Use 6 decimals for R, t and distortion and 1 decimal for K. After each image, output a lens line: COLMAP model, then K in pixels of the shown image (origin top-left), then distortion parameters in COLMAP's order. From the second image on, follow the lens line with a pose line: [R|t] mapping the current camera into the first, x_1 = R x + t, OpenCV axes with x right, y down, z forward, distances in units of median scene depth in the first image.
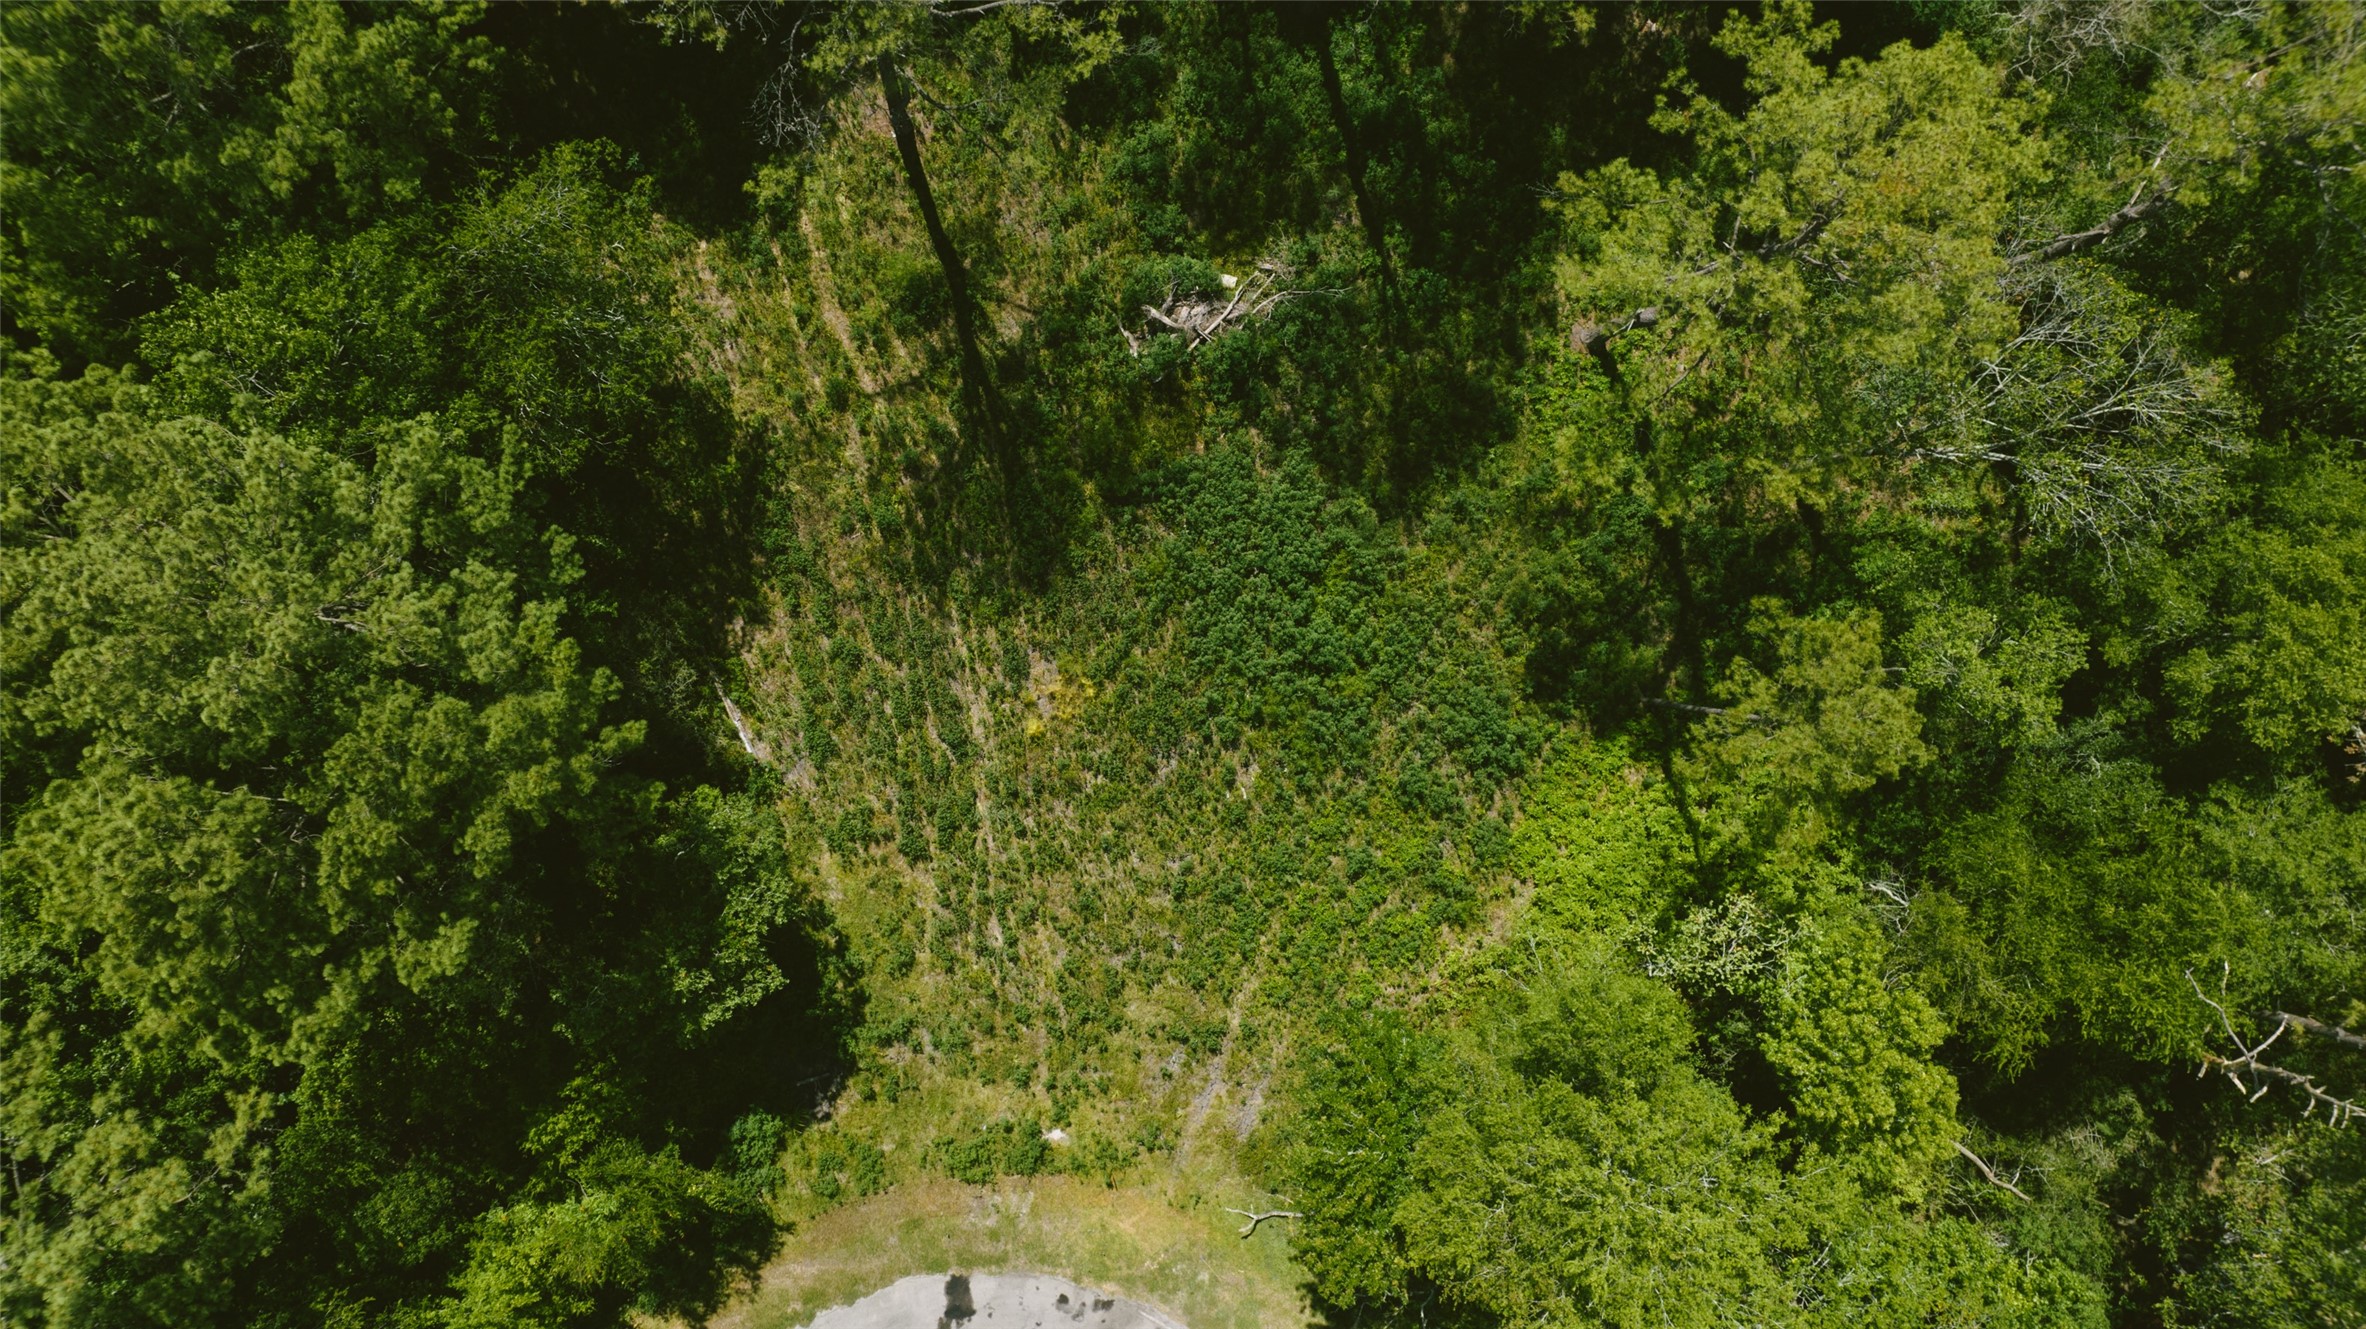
lens RADIAL K [[1671.9, 0, 1189.8], [0, 1671.9, 667.3], [0, 0, 1]] dist [0.004302, -0.099251]
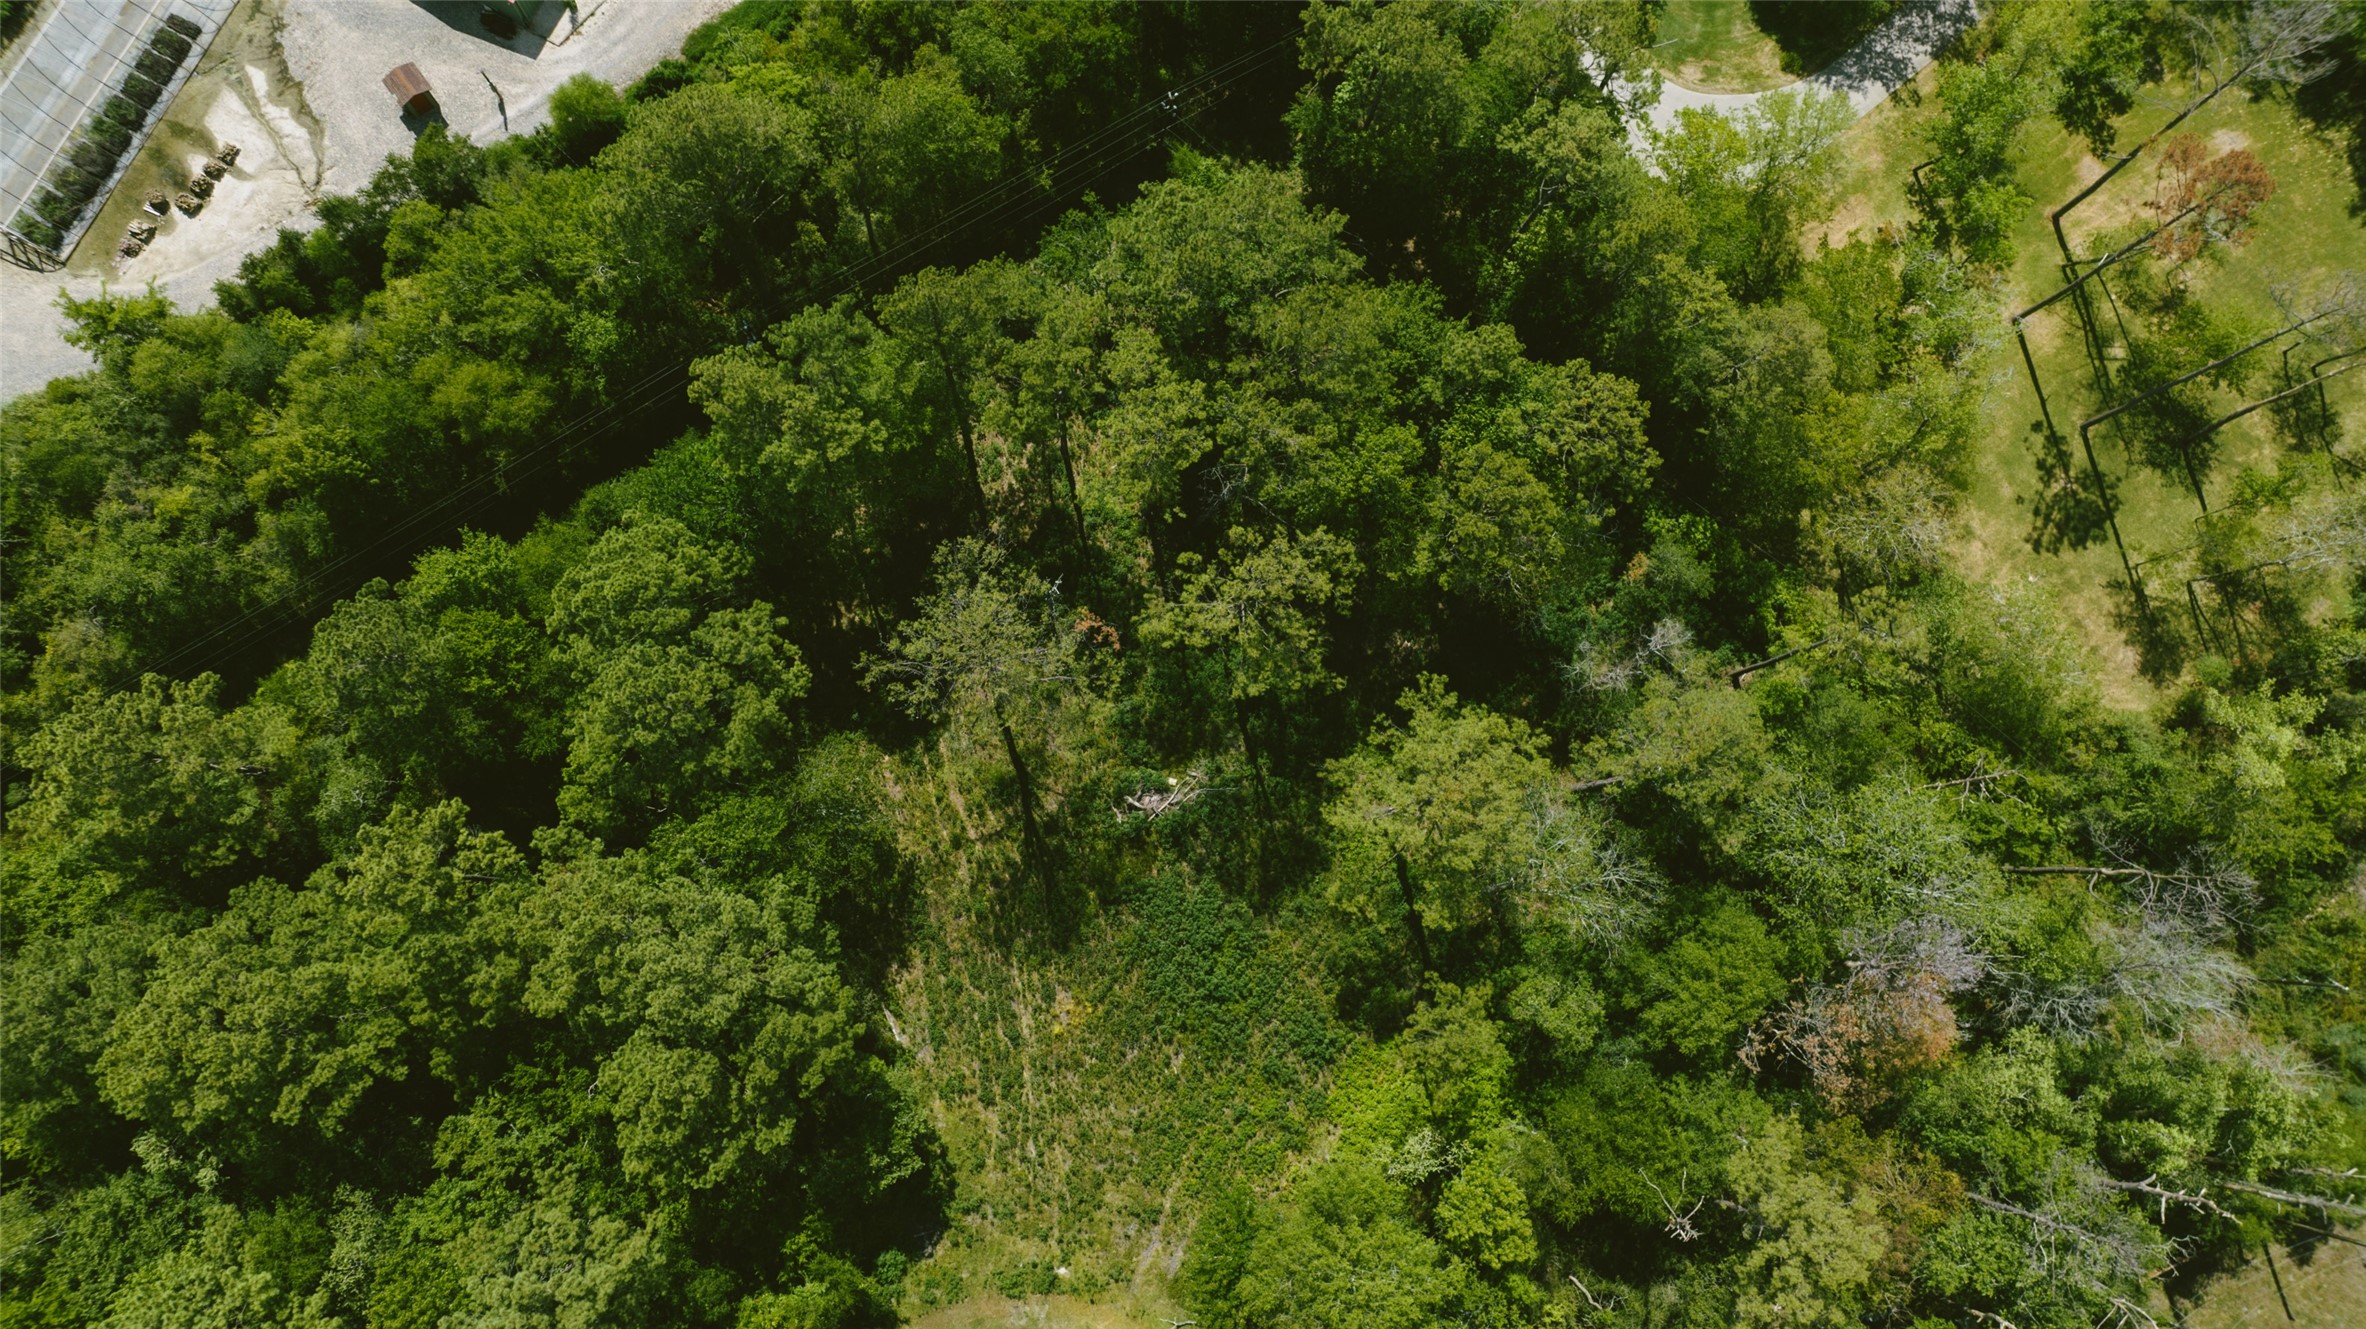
lens RADIAL K [[1671.9, 0, 1189.8], [0, 1671.9, 667.3], [0, 0, 1]] dist [0.004302, -0.099251]
pose [[0.999794, 0.019271, -0.006332, 0.051405], [-0.020074, 0.984890, -0.172012, -0.040546], [0.002922, 0.172103, 0.985075, -0.816197]]
